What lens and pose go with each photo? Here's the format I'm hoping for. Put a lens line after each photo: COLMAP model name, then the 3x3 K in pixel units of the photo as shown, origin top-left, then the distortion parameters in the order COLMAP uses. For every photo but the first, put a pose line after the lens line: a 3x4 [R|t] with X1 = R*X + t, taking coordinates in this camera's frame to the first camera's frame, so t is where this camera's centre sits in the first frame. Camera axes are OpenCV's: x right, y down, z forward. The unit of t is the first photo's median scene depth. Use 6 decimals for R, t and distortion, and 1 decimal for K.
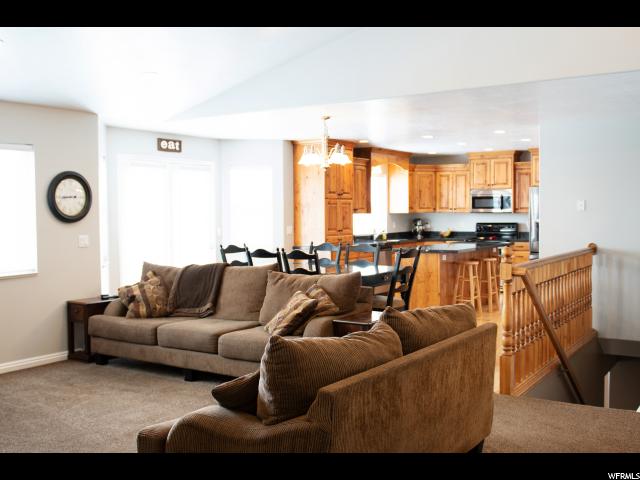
lens RADIAL K [[675.3, 0, 320.0], [0, 675.3, 240.0], [0, 0, 1]] dist [-0.036329, -0.003640]
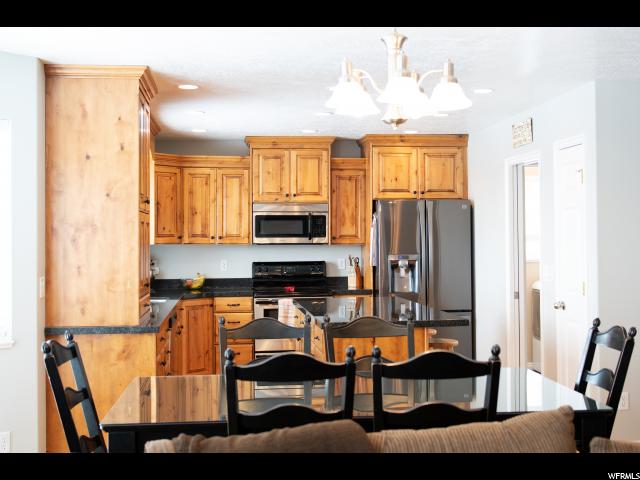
lens RADIAL K [[905.1, 0, 320.0], [0, 905.1, 240.0], [0, 0, 1]] dist [0.000201, 0.009250]
pose [[0.765337, 0.003884, 0.643618, -0.238951], [0.026355, 0.998954, -0.037368, -0.016653], [-0.643090, 0.045561, 0.764434, 0.445645]]
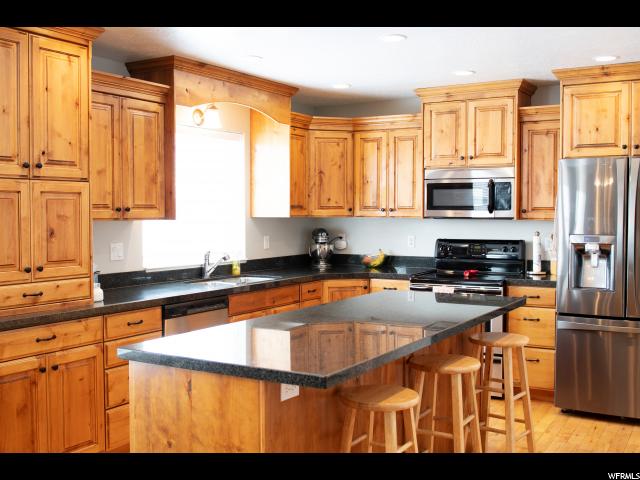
lens RADIAL K [[708.4, 0, 309.5], [0, 708.4, 240.7], [0, 0, 1]] dist [-0.024422, -0.011727]
pose [[0.999671, 0.007266, 0.024603, 0.148440], [-0.007242, 0.999973, -0.001030, -0.026672], [-0.024610, 0.000851, 0.999697, 0.574968]]
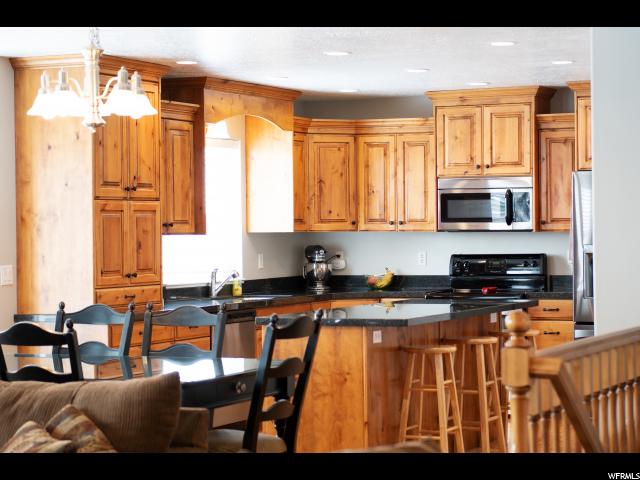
lens RADIAL K [[1626.2, 0, 320.0], [0, 1626.2, 240.0], [0, 0, 1]] dist [0.163003, -0.149850]
pose [[0.989495, -0.003355, 0.144527, 0.000126], [0.008454, 0.999363, -0.034680, 0.000185], [-0.144319, 0.035538, 0.988893, -0.011310]]
